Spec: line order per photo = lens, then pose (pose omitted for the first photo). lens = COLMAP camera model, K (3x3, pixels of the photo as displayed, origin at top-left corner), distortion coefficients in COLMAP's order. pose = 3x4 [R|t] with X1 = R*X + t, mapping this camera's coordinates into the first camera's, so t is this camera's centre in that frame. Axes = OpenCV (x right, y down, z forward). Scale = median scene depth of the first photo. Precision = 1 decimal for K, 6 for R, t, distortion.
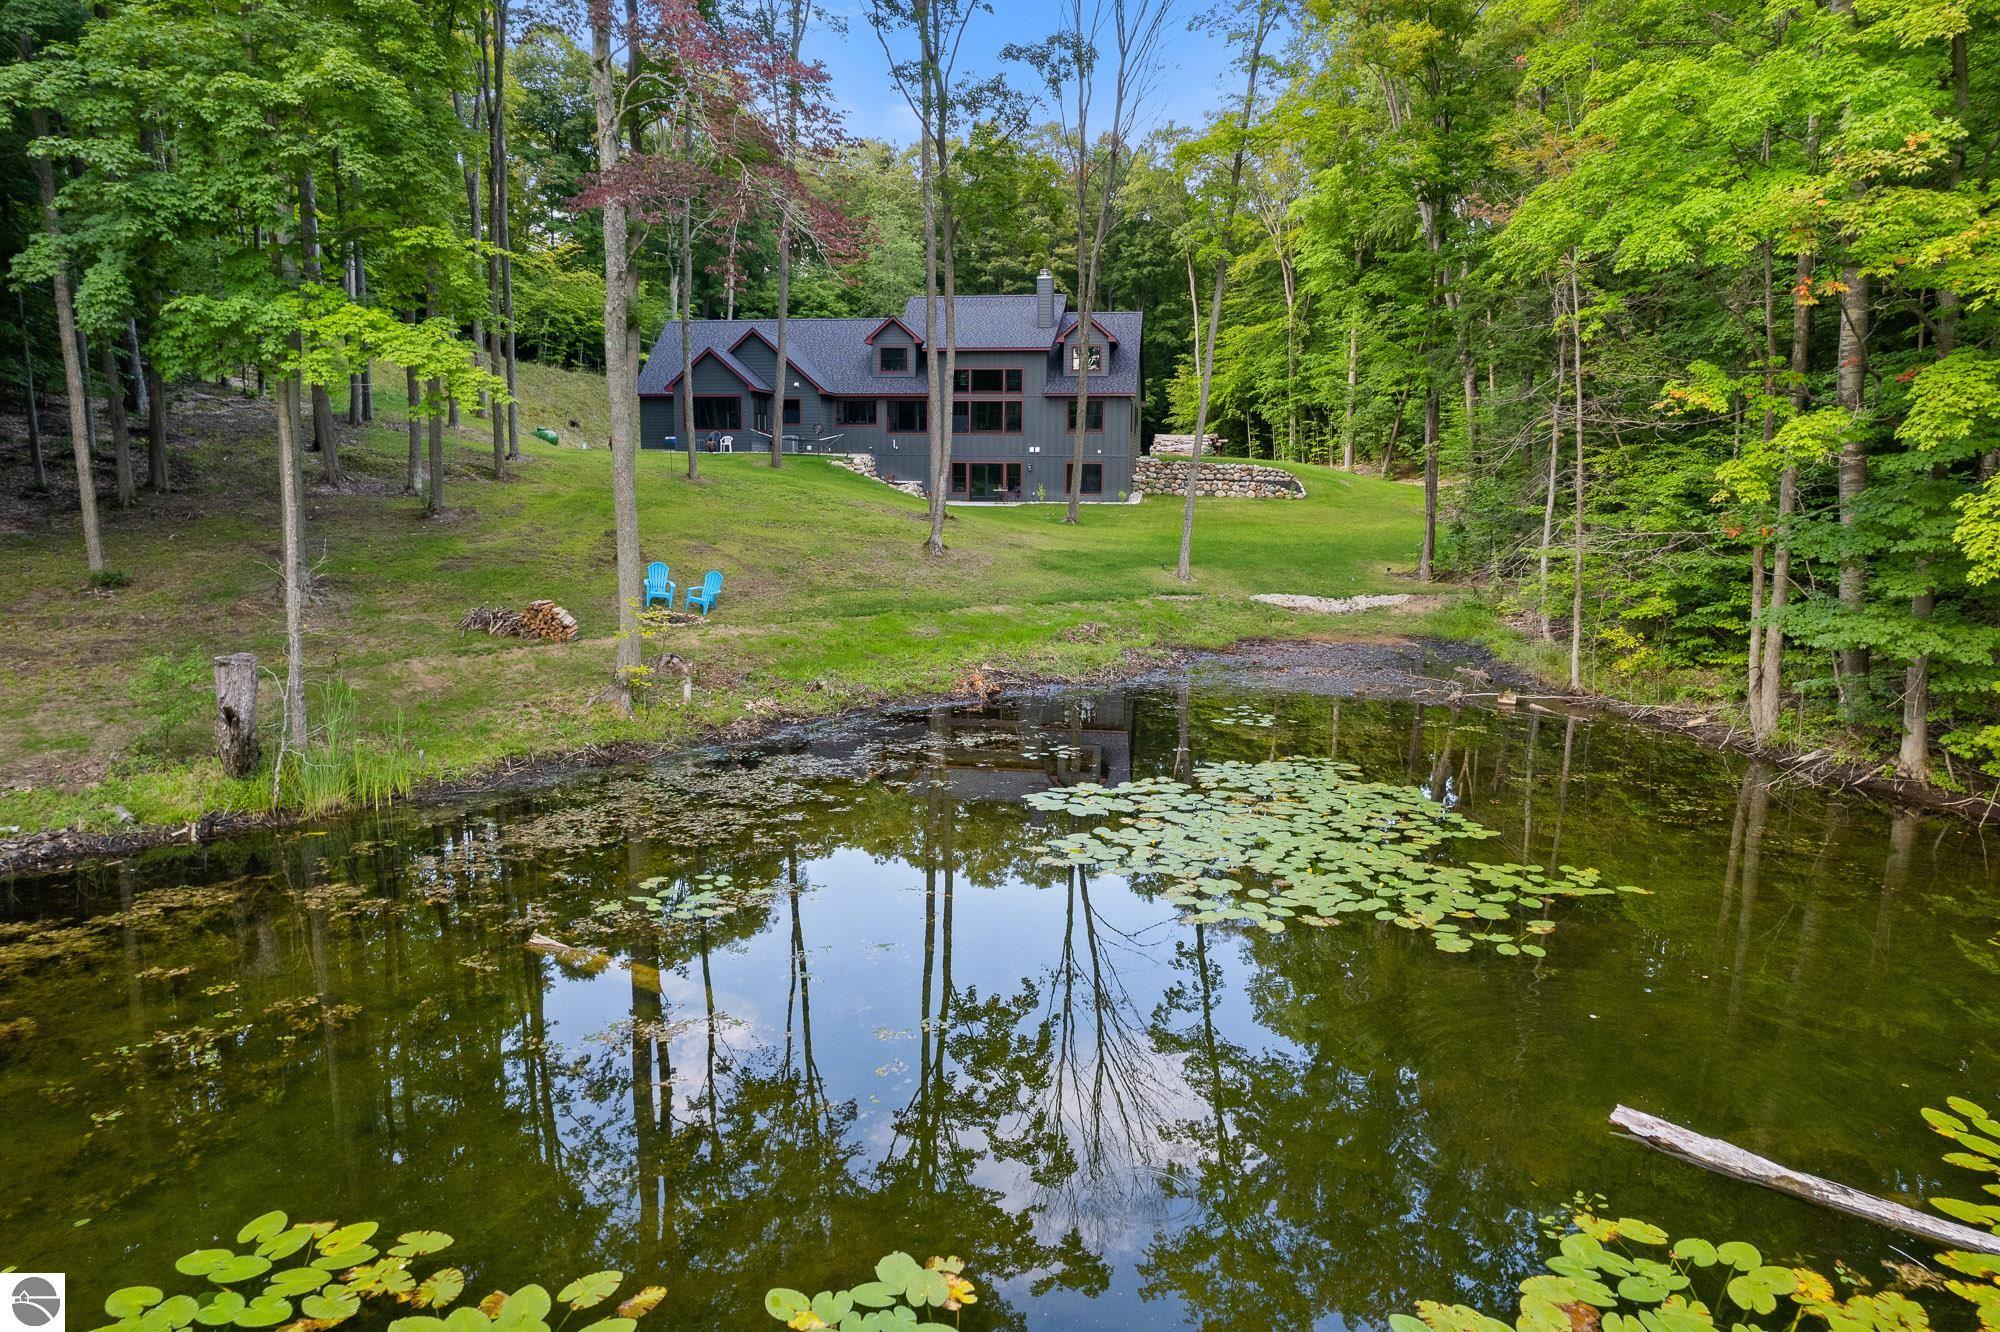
lens RADIAL K [[1298.6, 0, 1000.0], [0, 1298.6, 666.0], [0, 0, 1]] dist [-0.064023, 0.065596]
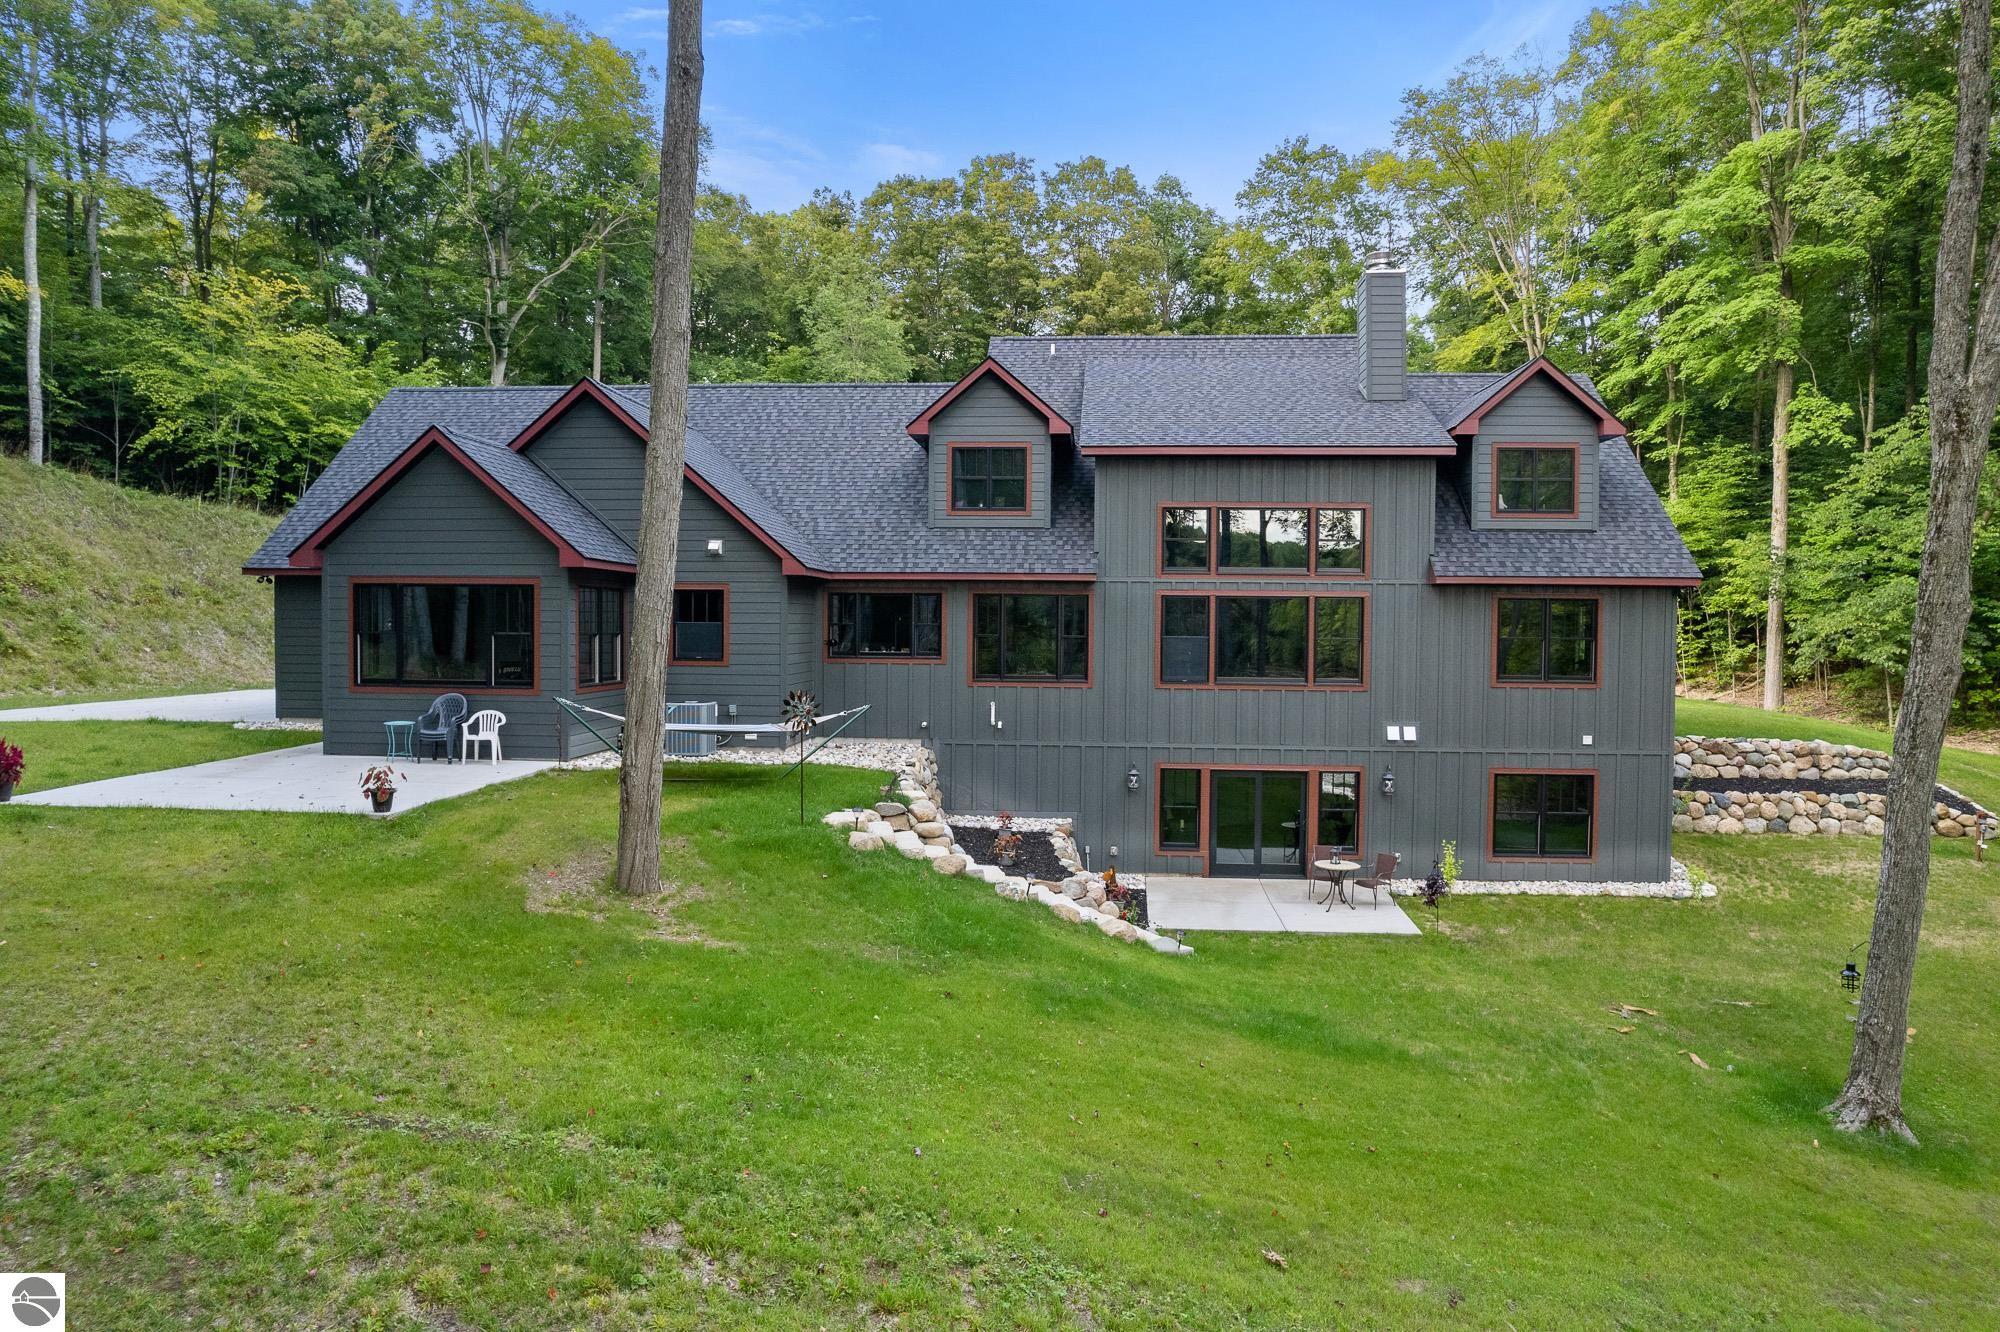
lens RADIAL K [[1298.6, 0, 1000.0], [0, 1298.6, 666.0], [0, 0, 1]] dist [-0.064023, 0.065596]
pose [[0.996870, -0.001867, 0.079036, -0.108459], [0.011149, 0.993051, -0.117159, -0.144388], [-0.078268, 0.117673, 0.989963, 0.655435]]
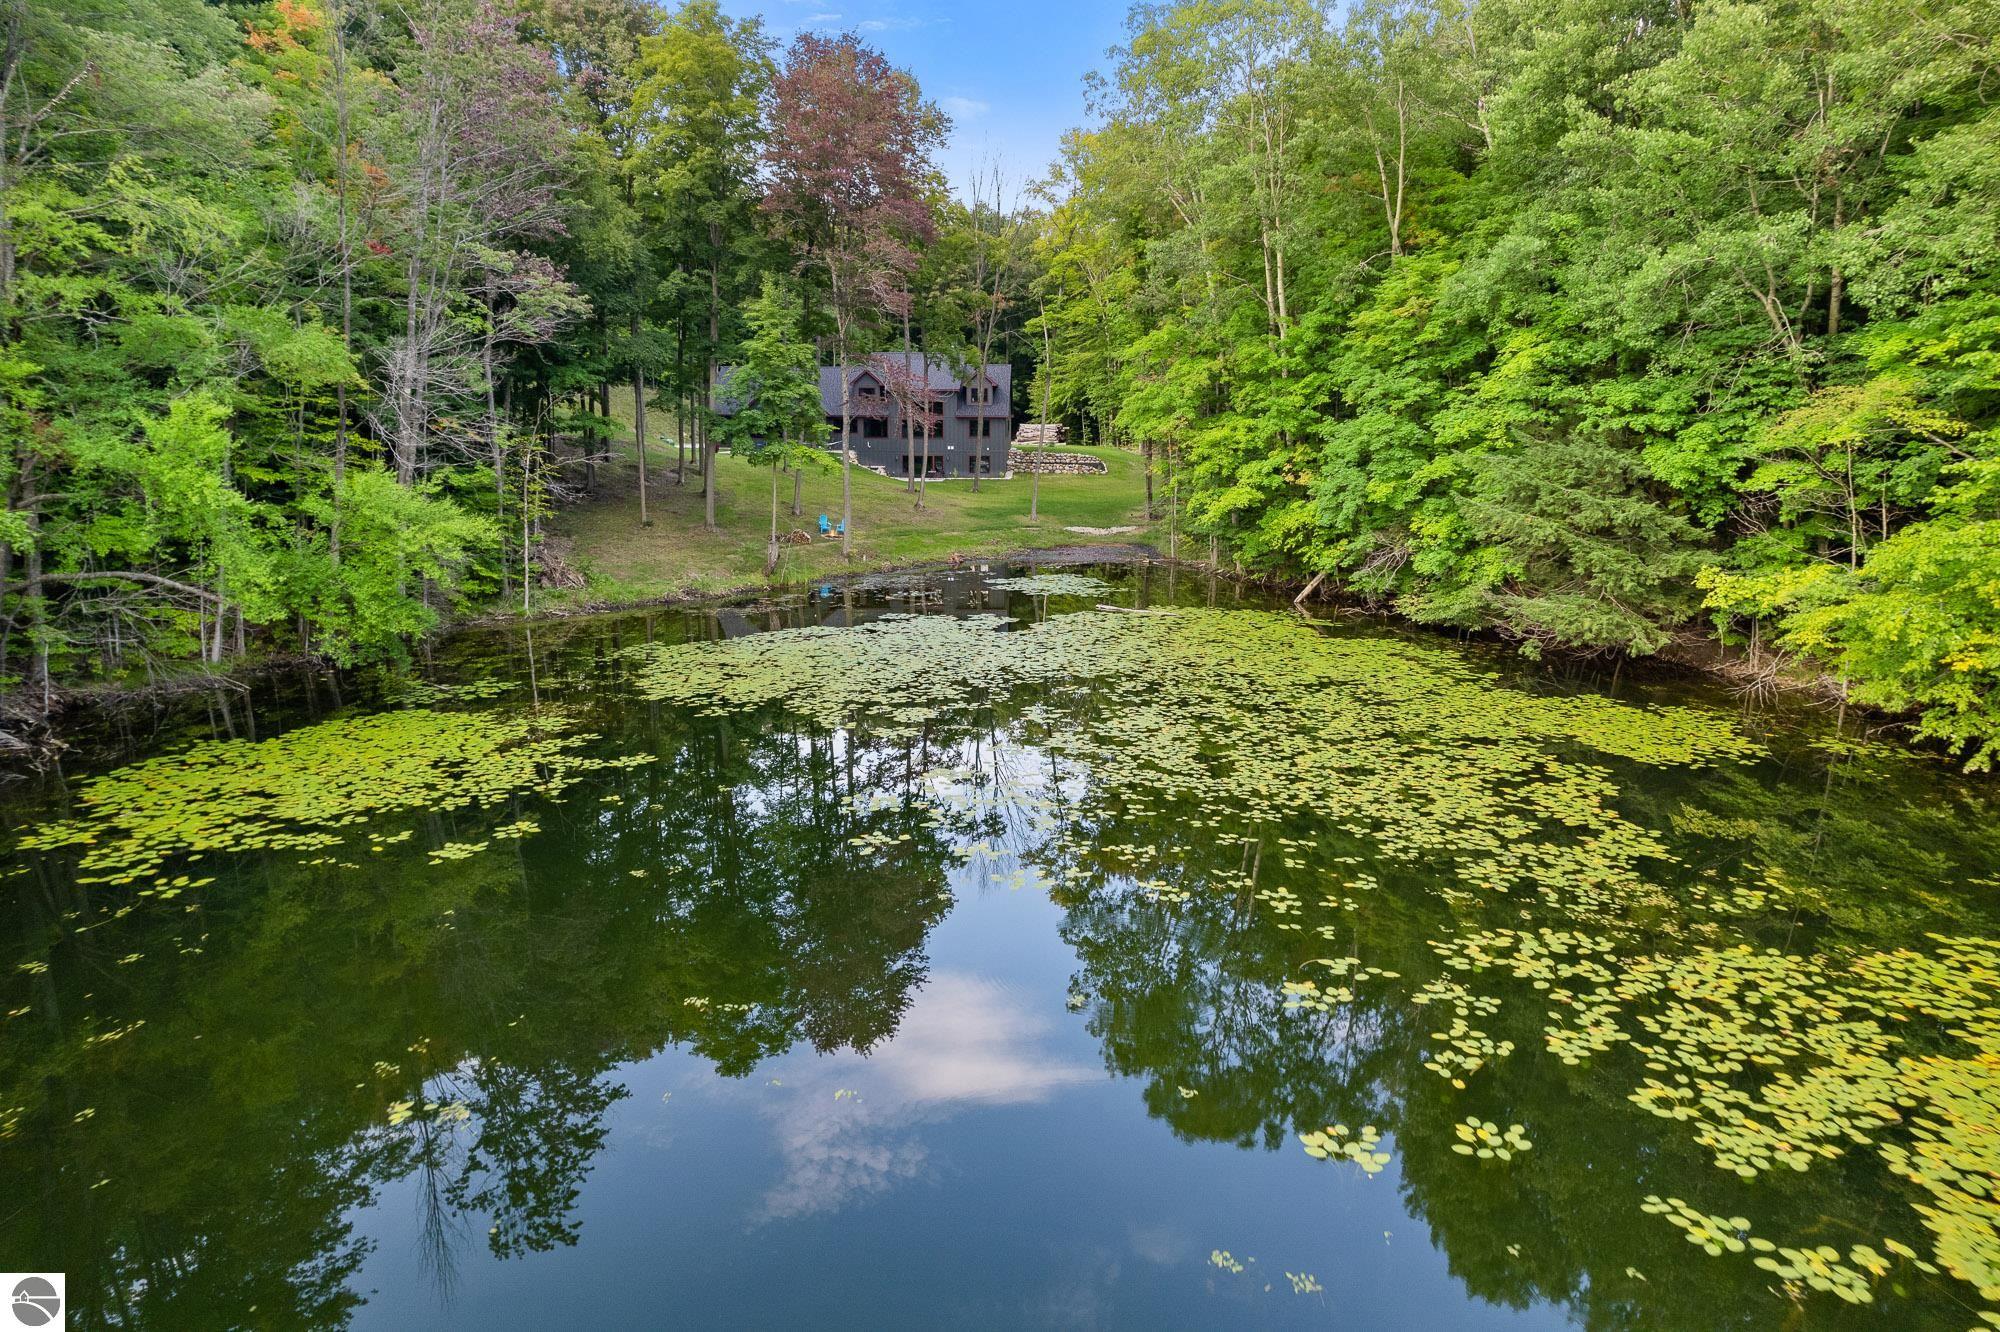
lens RADIAL K [[1298.6, 0, 1000.0], [0, 1298.6, 666.0], [0, 0, 1]] dist [-0.064023, 0.065596]
pose [[0.994870, -0.021647, 0.098816, -0.083889], [0.017771, 0.999044, 0.039931, 0.056110], [-0.099586, -0.037970, 0.994304, -0.731622]]
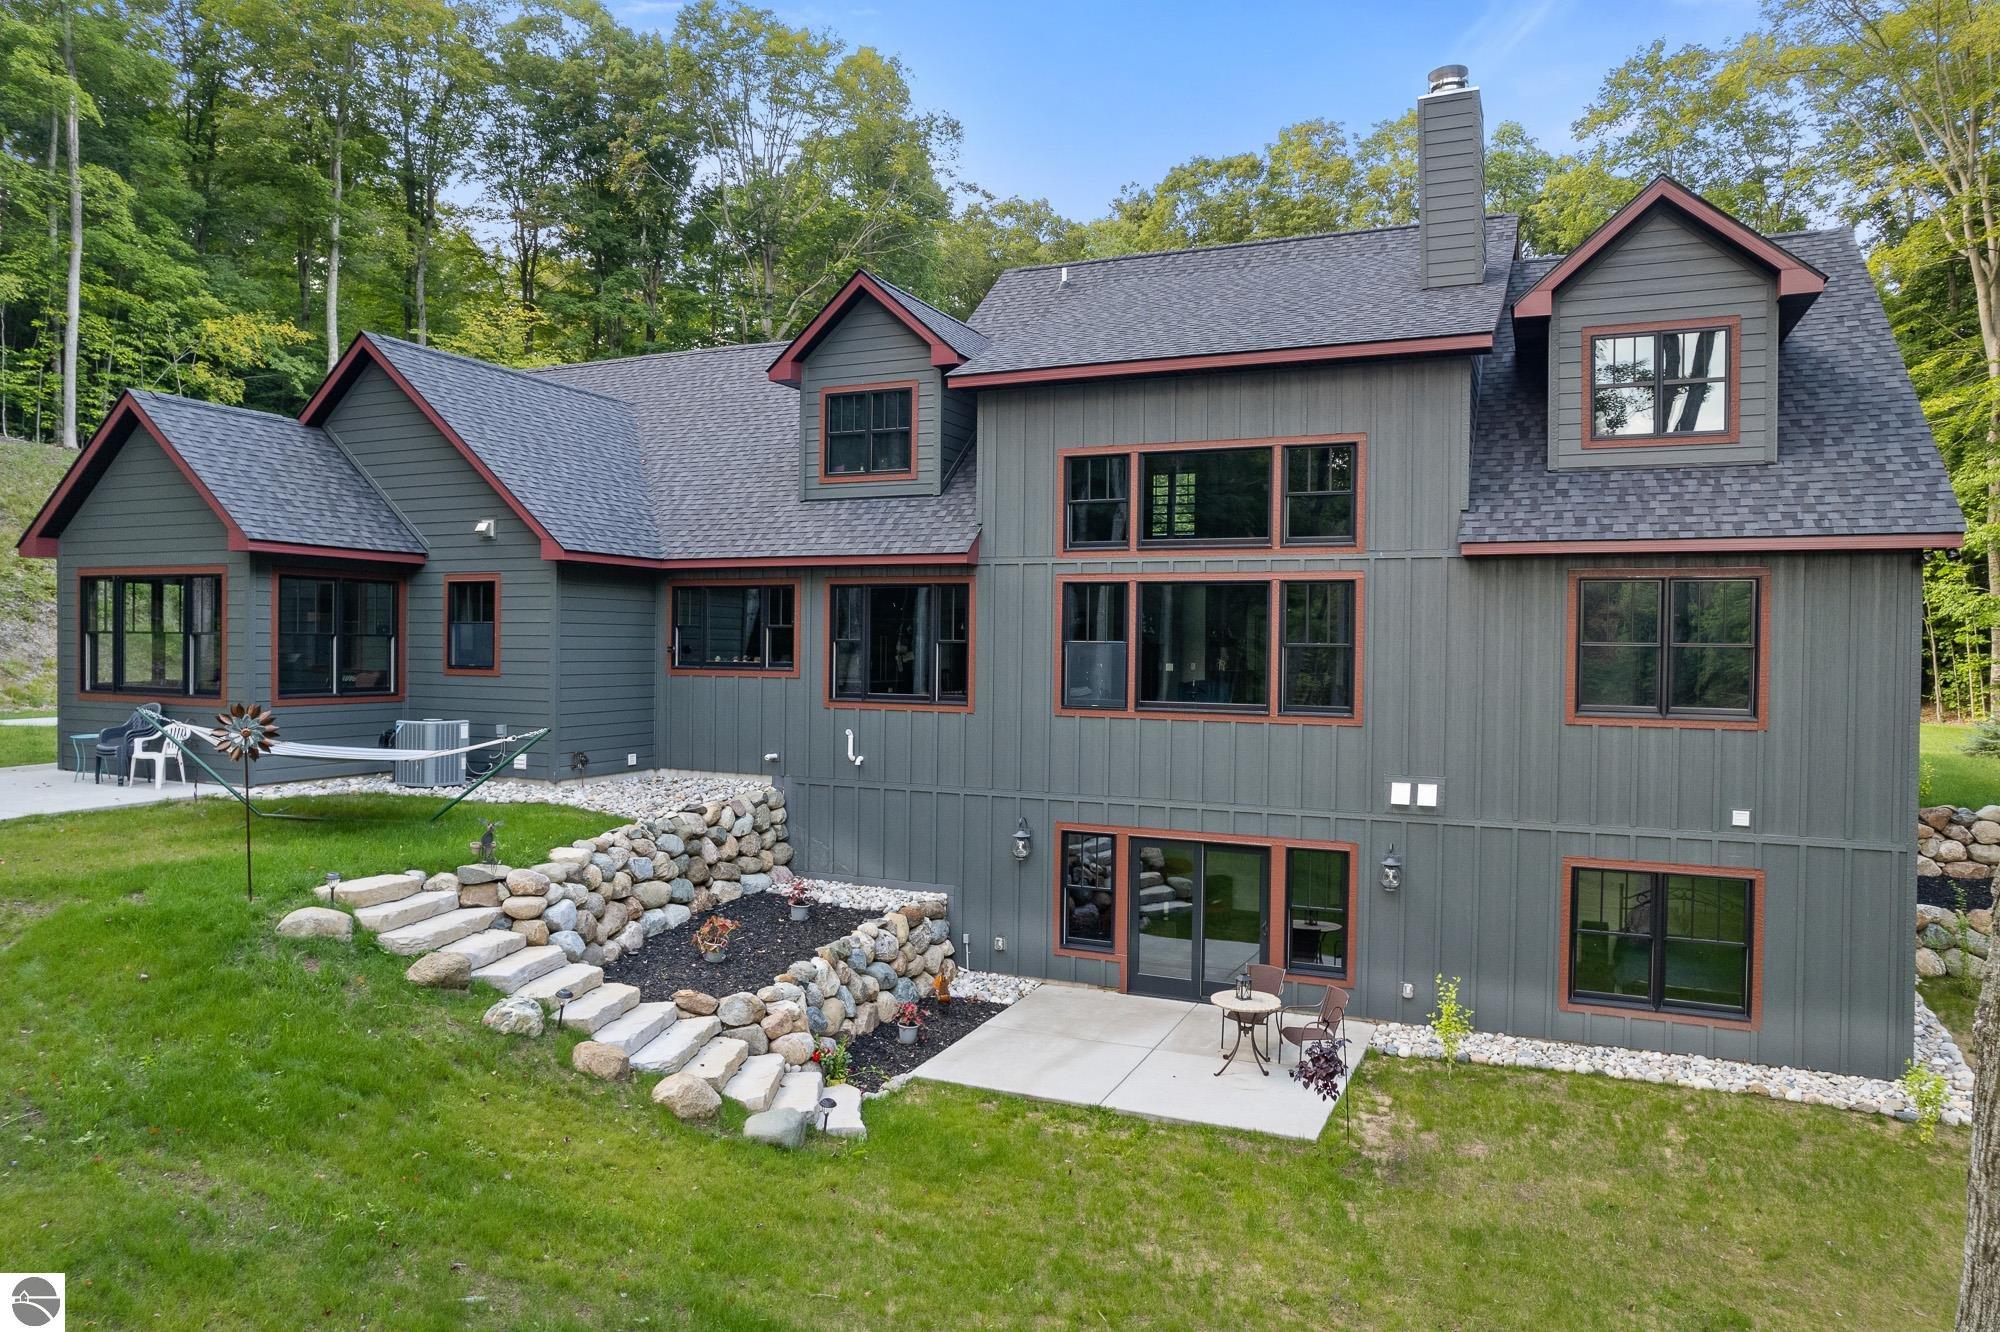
lens RADIAL K [[1298.6, 0, 1000.0], [0, 1298.6, 666.0], [0, 0, 1]] dist [-0.064023, 0.065596]
pose [[0.966800, 0.007102, -0.255437, 0.014379], [-0.042604, 0.990103, -0.133722, -0.155113], [0.251959, 0.140165, 0.957533, 0.762086]]
